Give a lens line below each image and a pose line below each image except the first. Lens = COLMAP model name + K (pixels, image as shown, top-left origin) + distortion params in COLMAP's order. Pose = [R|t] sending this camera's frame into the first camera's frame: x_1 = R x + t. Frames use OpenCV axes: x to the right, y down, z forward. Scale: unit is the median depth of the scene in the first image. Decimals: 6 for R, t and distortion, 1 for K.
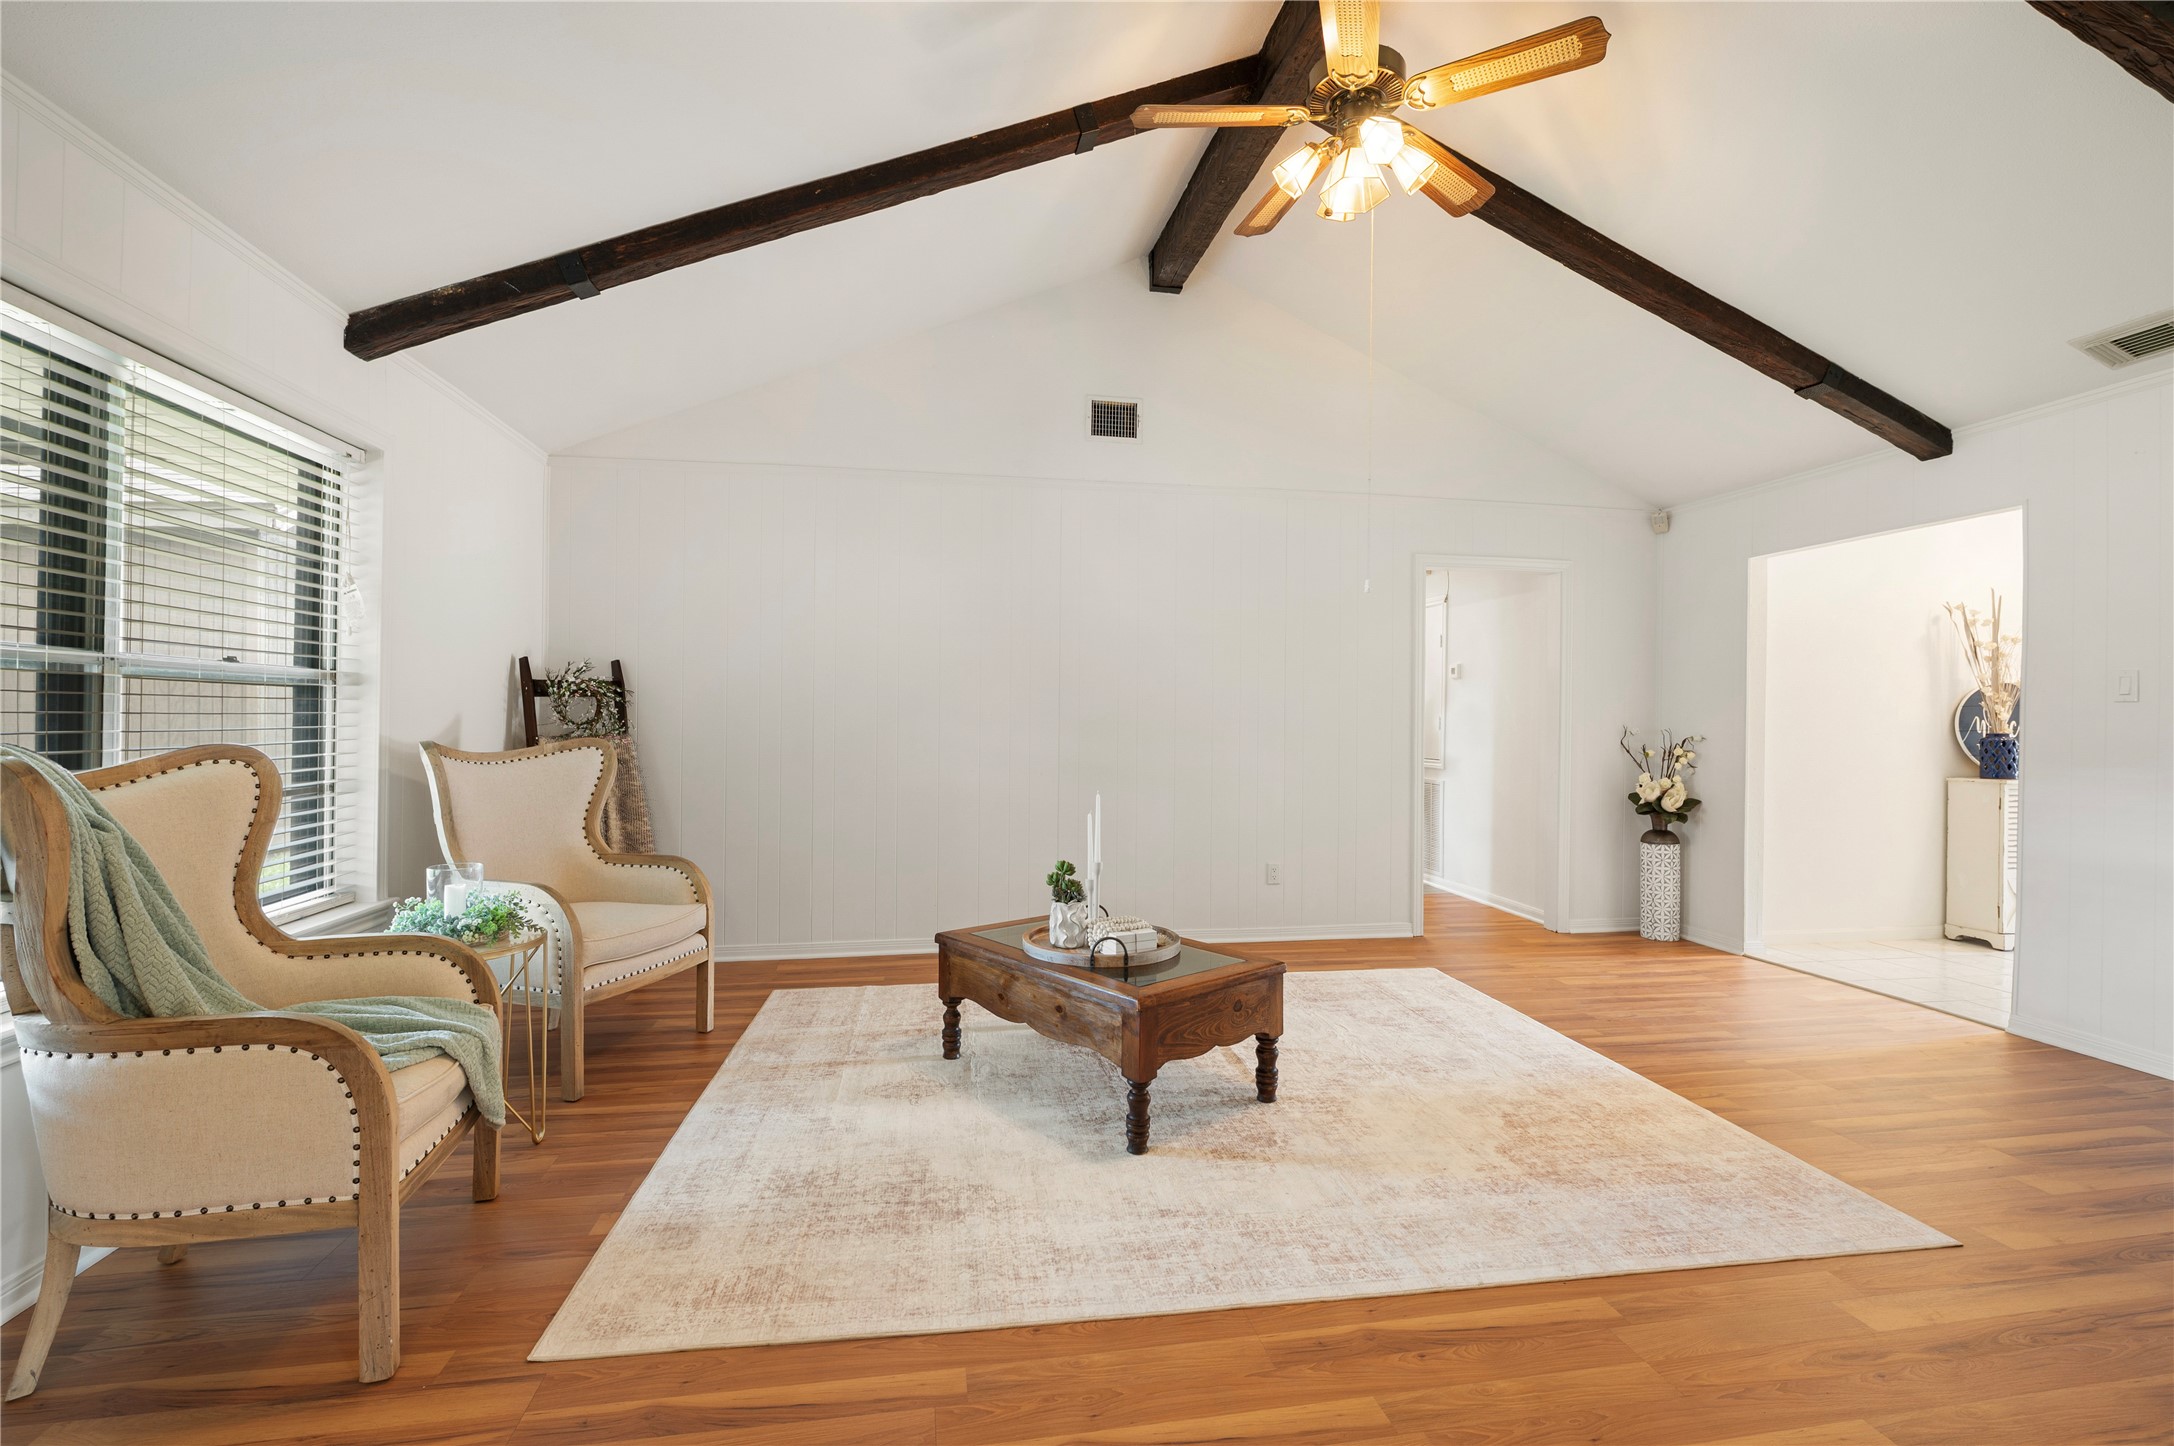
lens RADIAL K [[919.8, 0, 1083.1], [0, 919.8, 719.6], [0, 0, 1]] dist [0.014274, -0.000045]
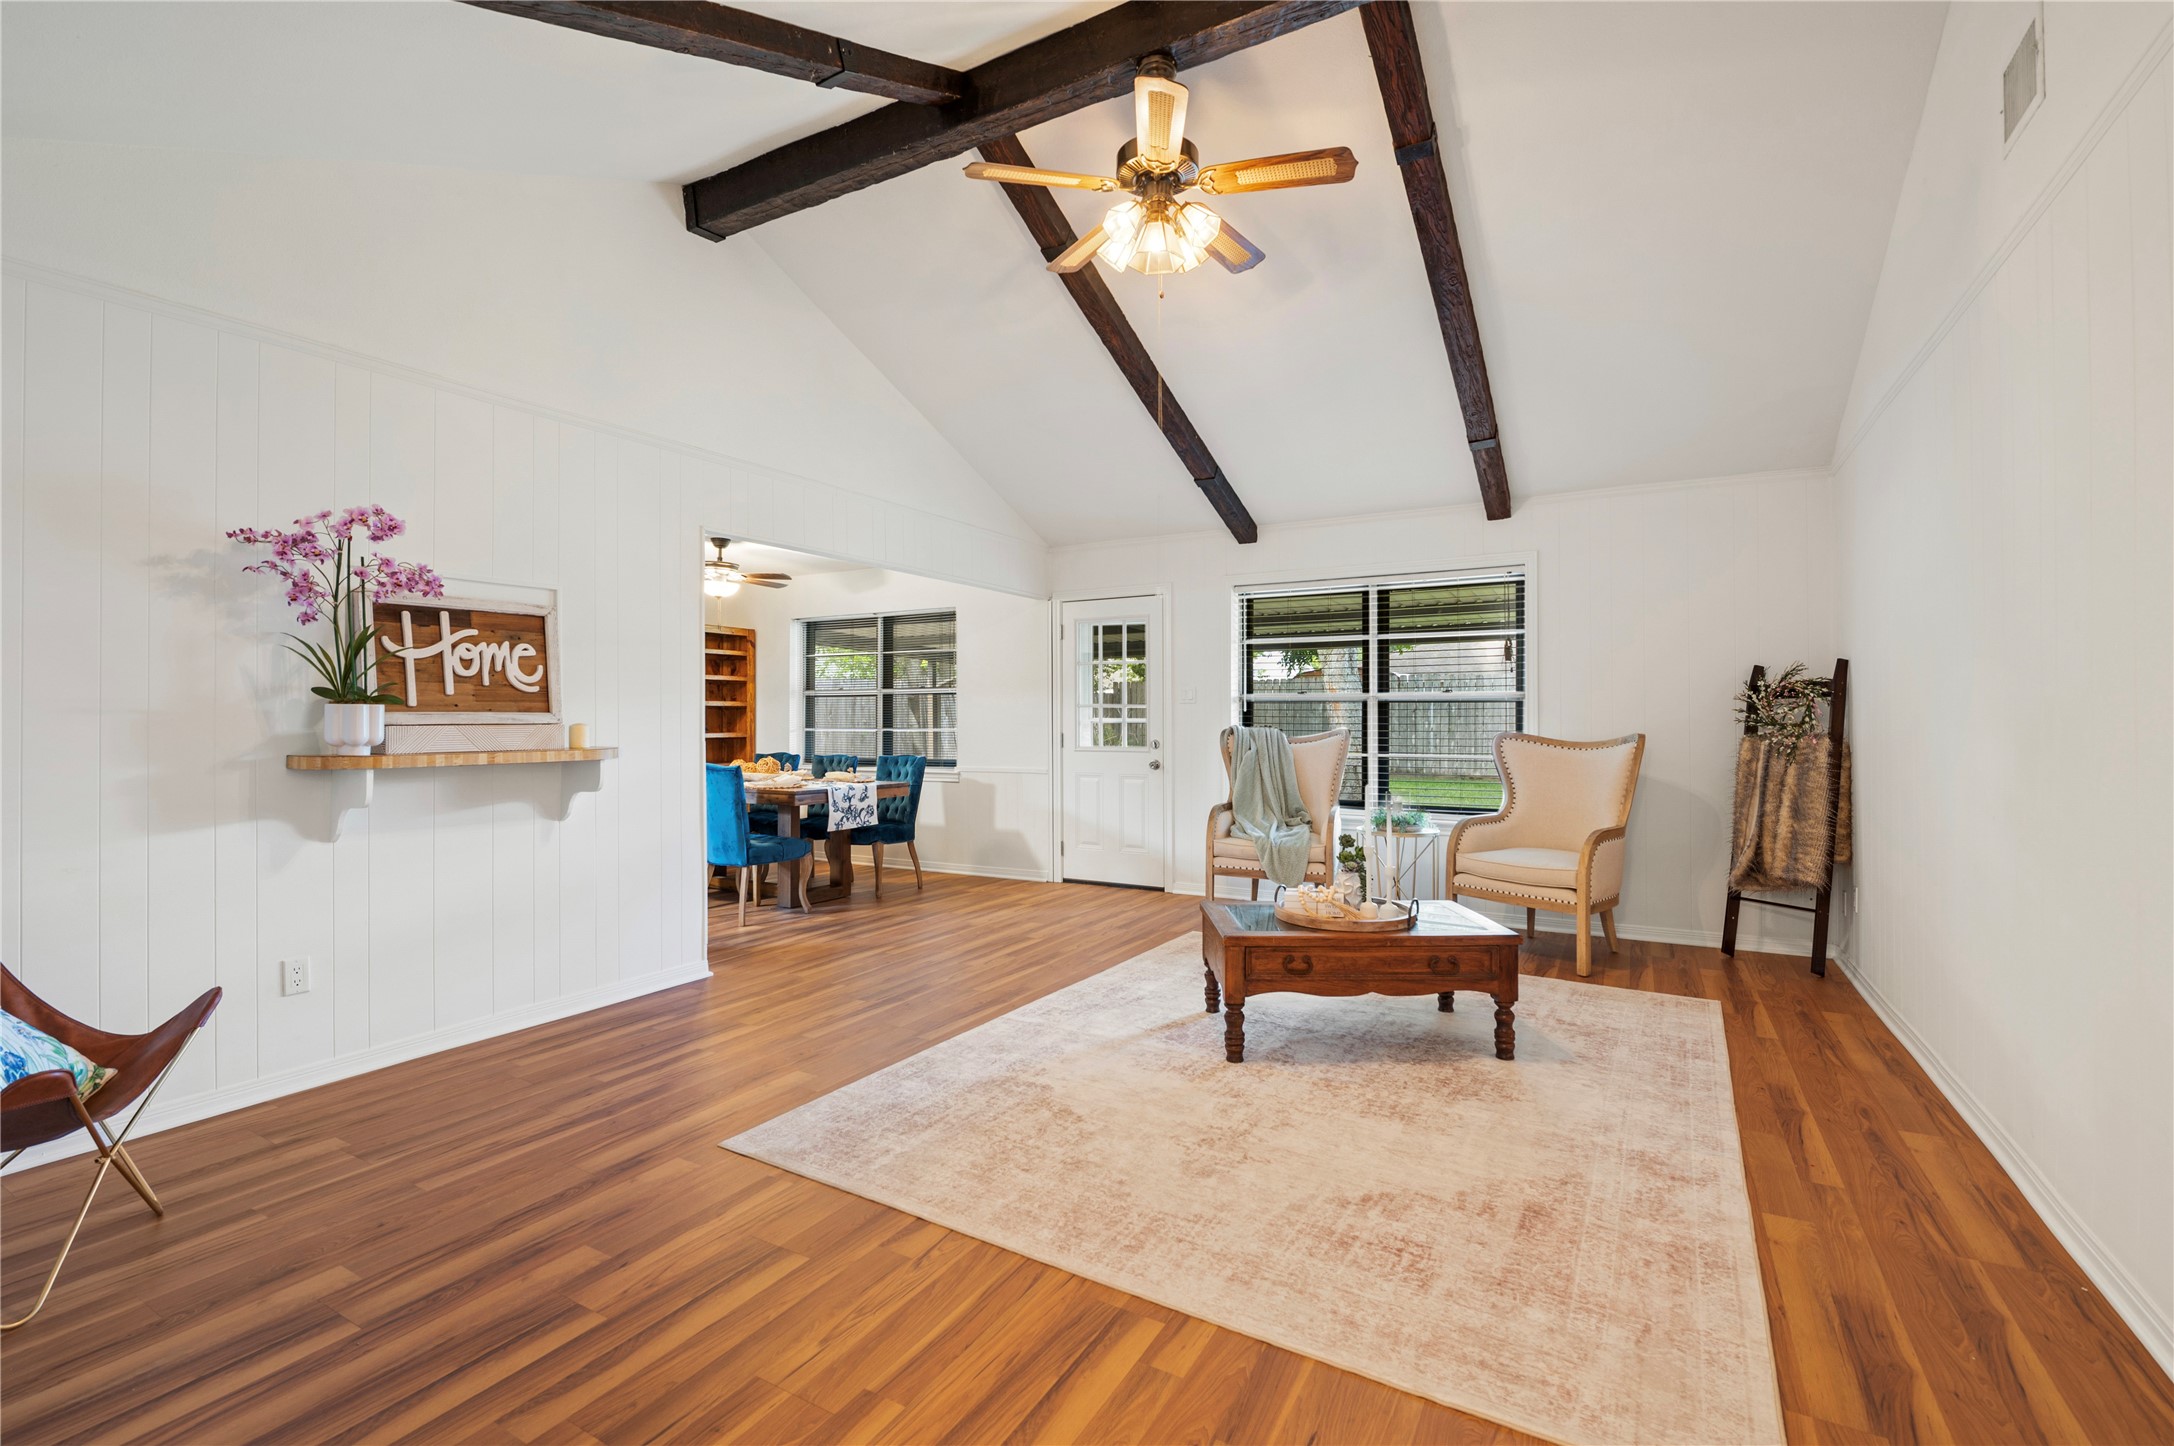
lens RADIAL K [[973.3, 0, 1084.8], [0, 973.3, 720.8], [0, 0, 1]] dist [-0.012179, -0.000144]
pose [[-0.634228, -0.012415, -0.773047, 1.350059], [-0.009983, 0.999919, -0.007868, 0.031637], [0.773082, 0.002728, -0.634300, 1.796531]]
